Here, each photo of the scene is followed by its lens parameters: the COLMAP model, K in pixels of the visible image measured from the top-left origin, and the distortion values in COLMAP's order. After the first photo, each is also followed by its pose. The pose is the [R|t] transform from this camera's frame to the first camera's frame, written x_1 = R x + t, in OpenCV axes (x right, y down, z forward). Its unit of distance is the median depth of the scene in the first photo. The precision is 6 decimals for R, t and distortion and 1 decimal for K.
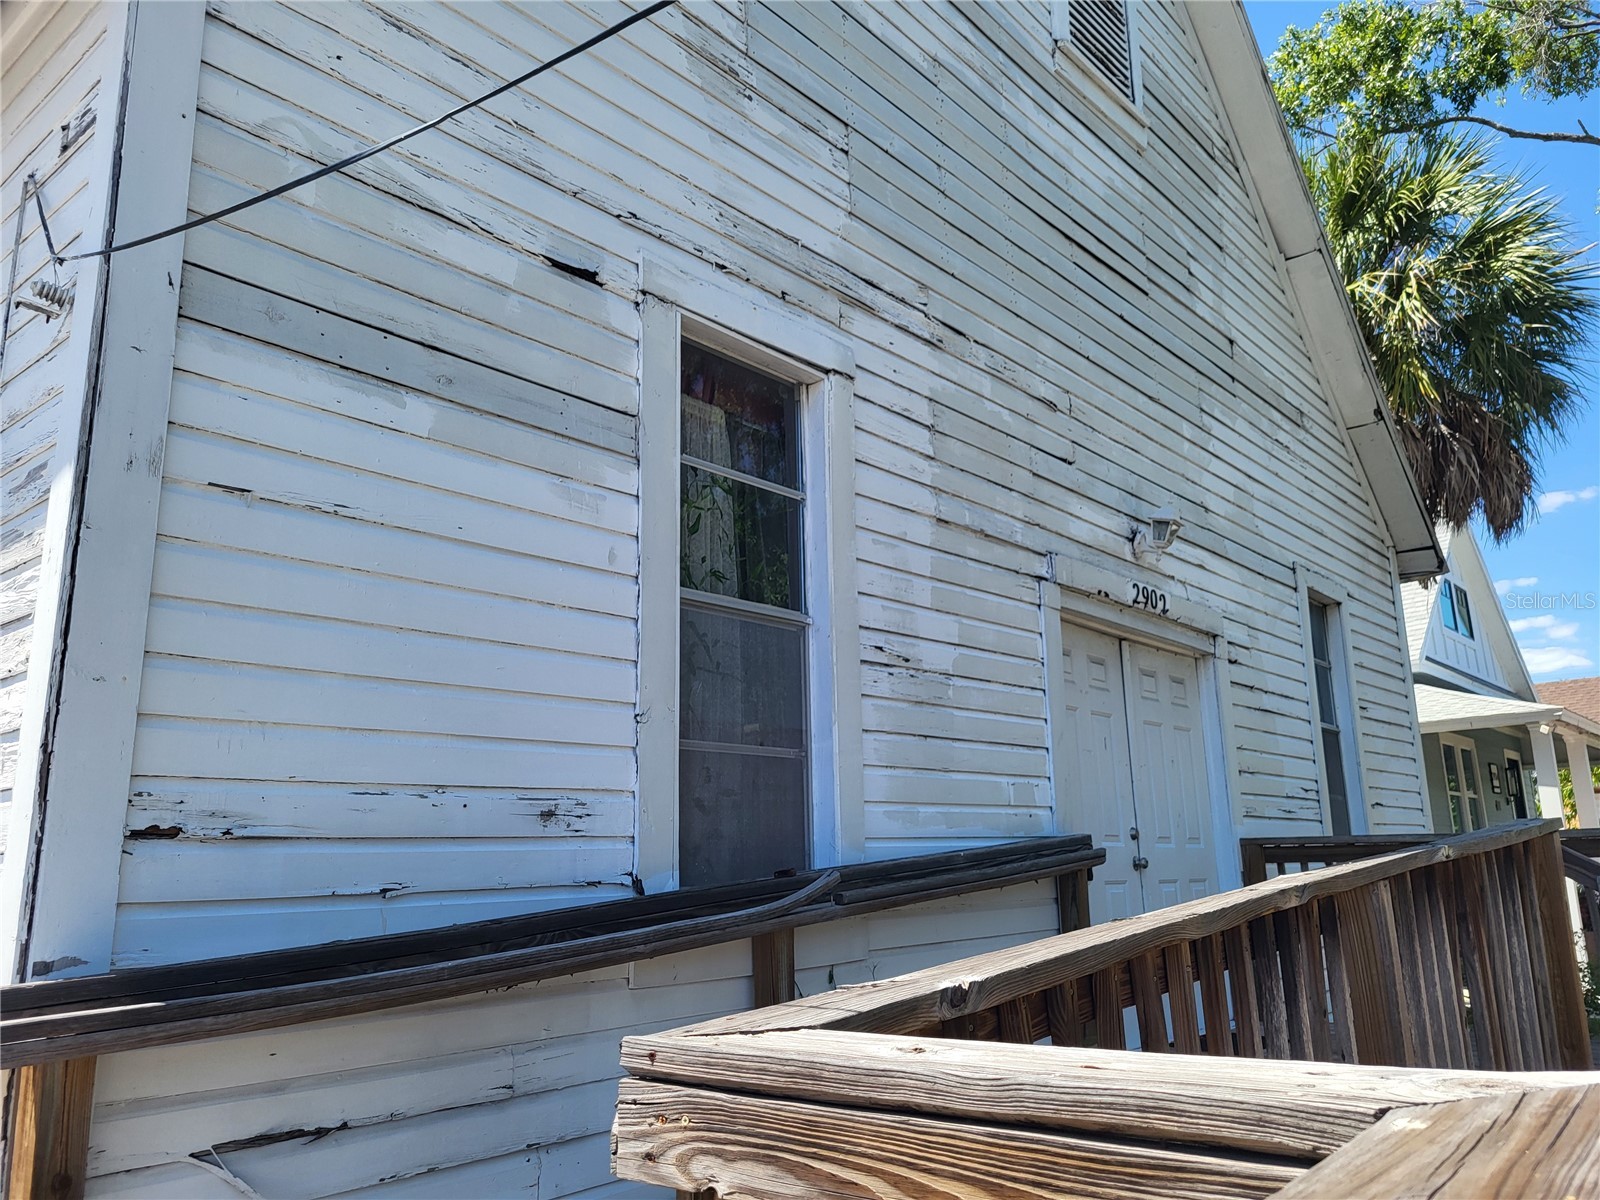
lens RADIAL K [[1221.1, 0, 800.0], [0, 1221.1, 600.0], [0, 0, 1]] dist [0.004380, -0.004242]
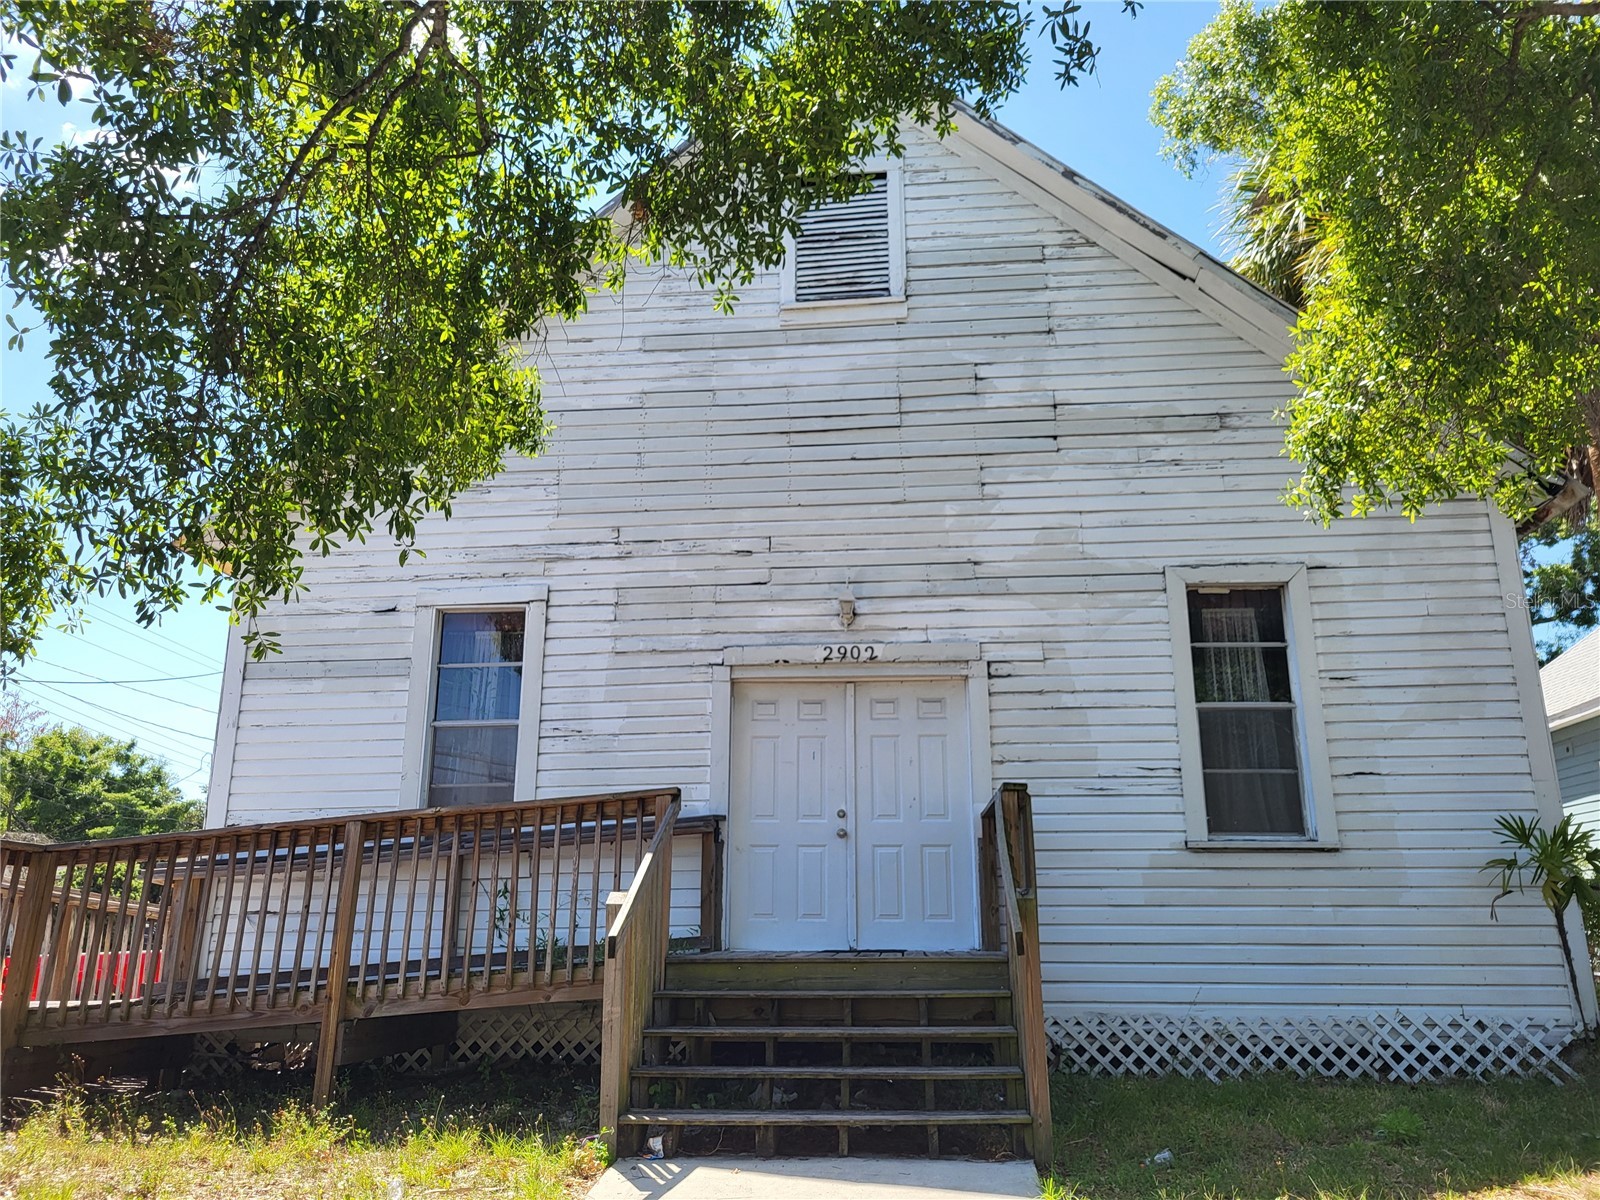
lens RADIAL K [[1221.1, 0, 800.0], [0, 1221.1, 600.0], [0, 0, 1]] dist [0.004380, -0.004242]
pose [[0.579770, -0.212507, -0.786580, 1.759007], [0.165210, 0.975996, -0.141908, 0.167601], [0.797855, -0.047677, 0.600961, 0.095273]]
